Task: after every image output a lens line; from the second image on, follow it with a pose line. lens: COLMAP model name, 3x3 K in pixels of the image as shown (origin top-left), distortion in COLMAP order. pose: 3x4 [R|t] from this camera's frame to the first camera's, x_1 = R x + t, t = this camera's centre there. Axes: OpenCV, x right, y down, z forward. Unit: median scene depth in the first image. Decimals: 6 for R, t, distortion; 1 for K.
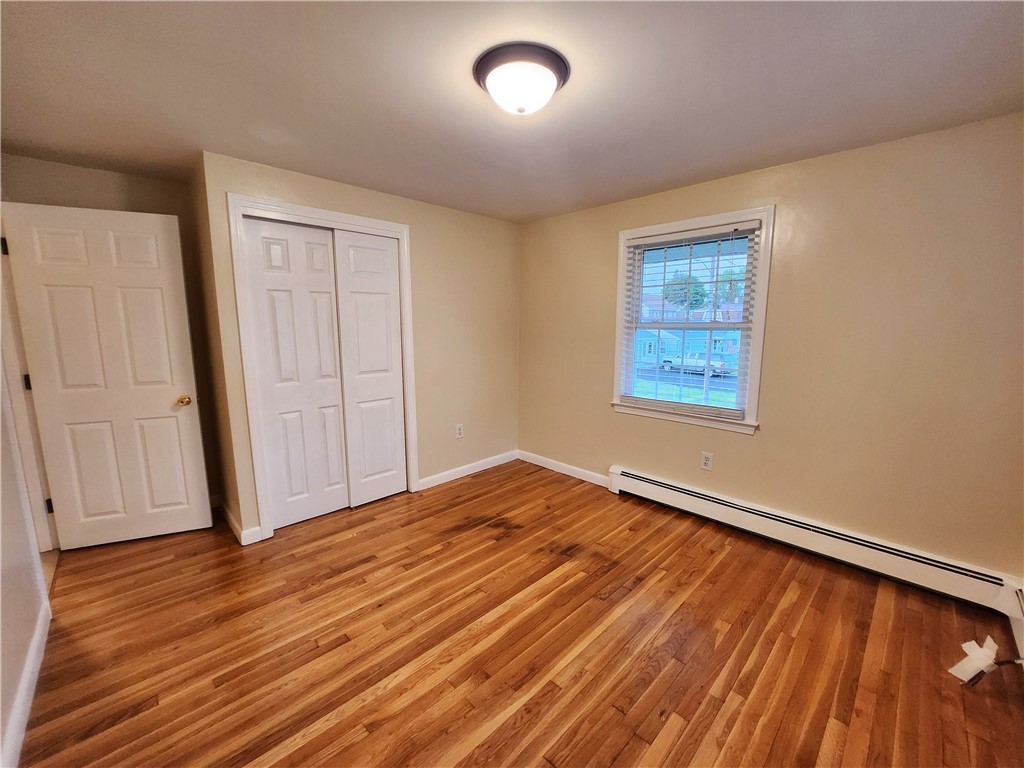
lens RADIAL K [[406.8, 0, 518.7], [0, 406.8, 384.6], [0, 0, 1]] dist [-0.017132, -0.000213]
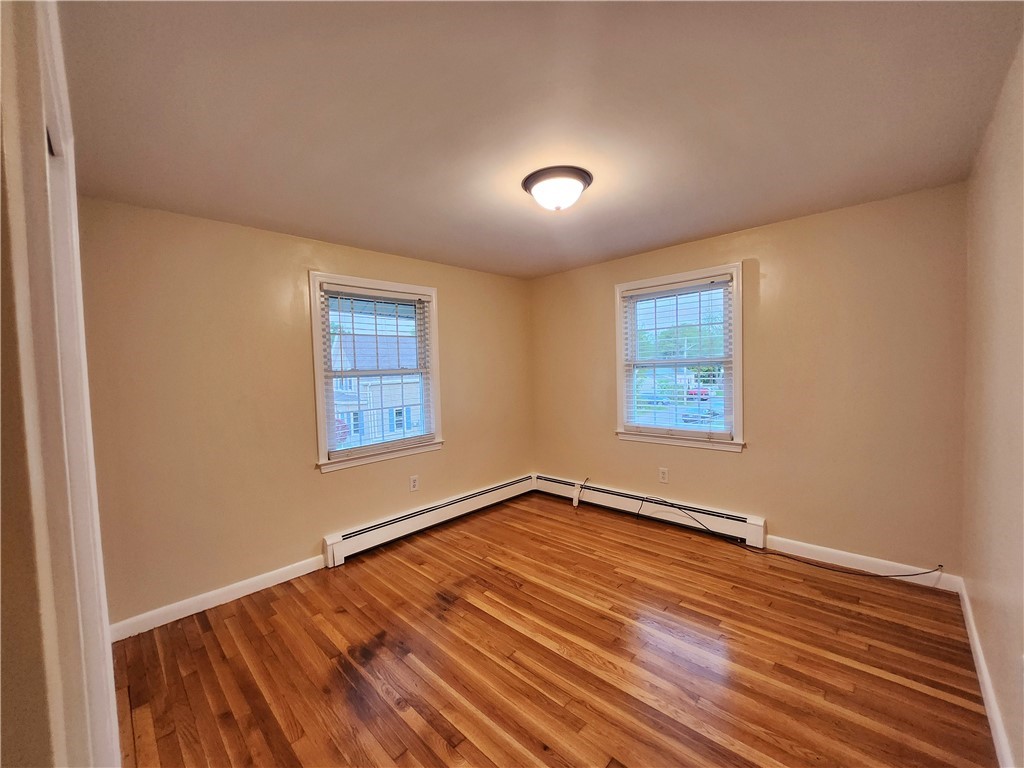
lens RADIAL K [[406.8, 0, 518.7], [0, 406.8, 384.6], [0, 0, 1]] dist [-0.017132, -0.000213]
pose [[-0.023549, -0.041558, 0.998859, -0.884965], [0.183949, 0.981897, 0.045189, -0.115238], [-0.982654, 0.184803, -0.015478, 0.803556]]
